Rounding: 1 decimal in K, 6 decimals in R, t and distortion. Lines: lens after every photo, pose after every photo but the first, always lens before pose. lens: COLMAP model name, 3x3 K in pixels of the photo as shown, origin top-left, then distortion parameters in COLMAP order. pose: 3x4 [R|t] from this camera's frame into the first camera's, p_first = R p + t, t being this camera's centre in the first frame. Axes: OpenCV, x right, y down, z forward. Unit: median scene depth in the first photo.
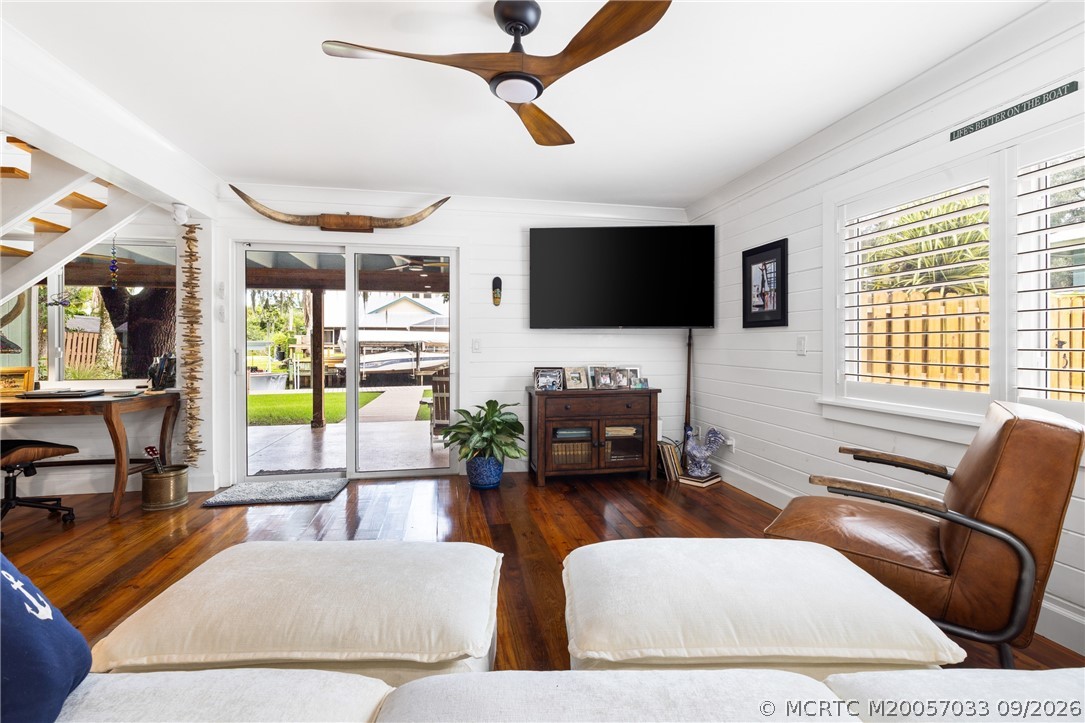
lens RADIAL K [[497.4, 0, 542.1], [0, 497.4, 341.7], [0, 0, 1]] dist [0.002379, 0.000386]
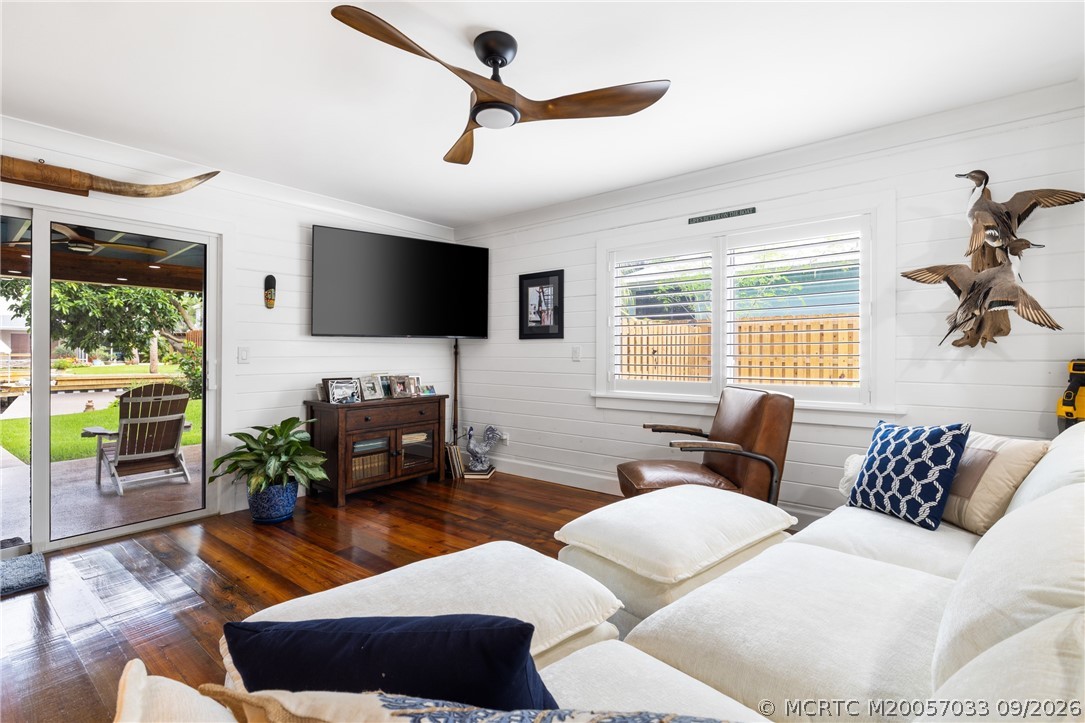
lens RADIAL K [[495.6, 0, 537.3], [0, 495.6, 347.6], [0, 0, 1]] dist [-0.002998, -0.000099]
pose [[0.771013, 0.004156, 0.636806, -0.302537], [-0.000967, 0.999985, -0.005356, -0.000768], [-0.636819, 0.003513, 0.771005, 0.052790]]
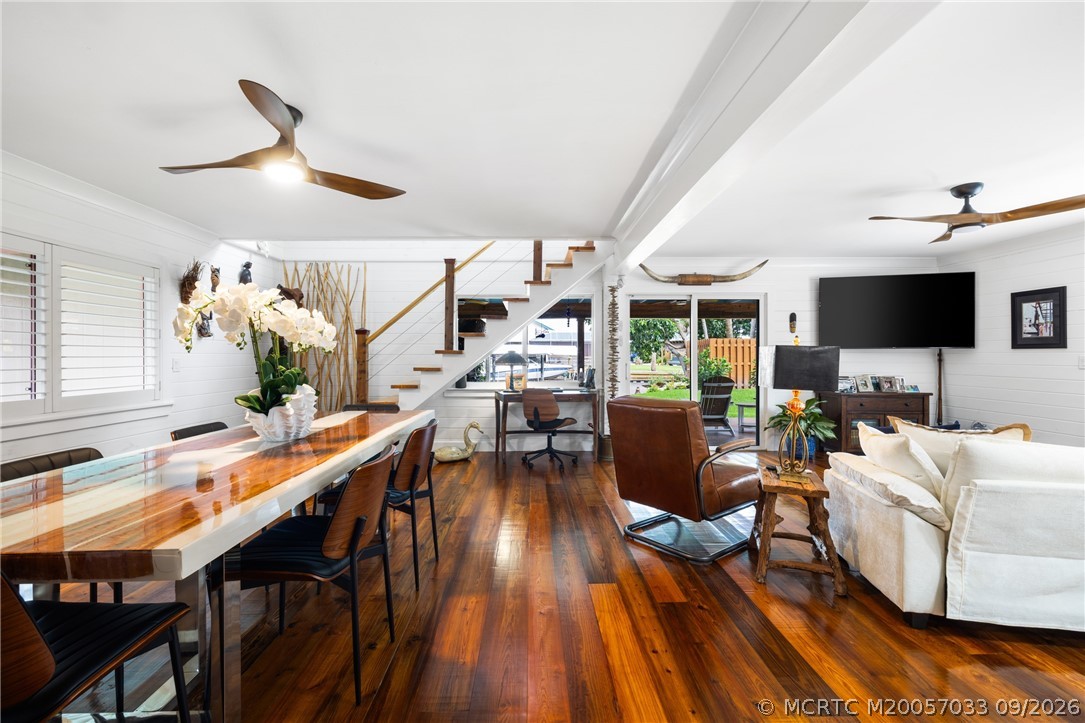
lens RADIAL K [[461.3, 0, 540.2], [0, 461.3, 353.3], [0, 0, 1]] dist [-0.000243, -0.000180]
pose [[0.982185, -0.002392, -0.187901, -0.599666], [0.002295, 0.999997, -0.000731, -0.016130], [0.187902, 0.000287, 0.982188, -0.466258]]
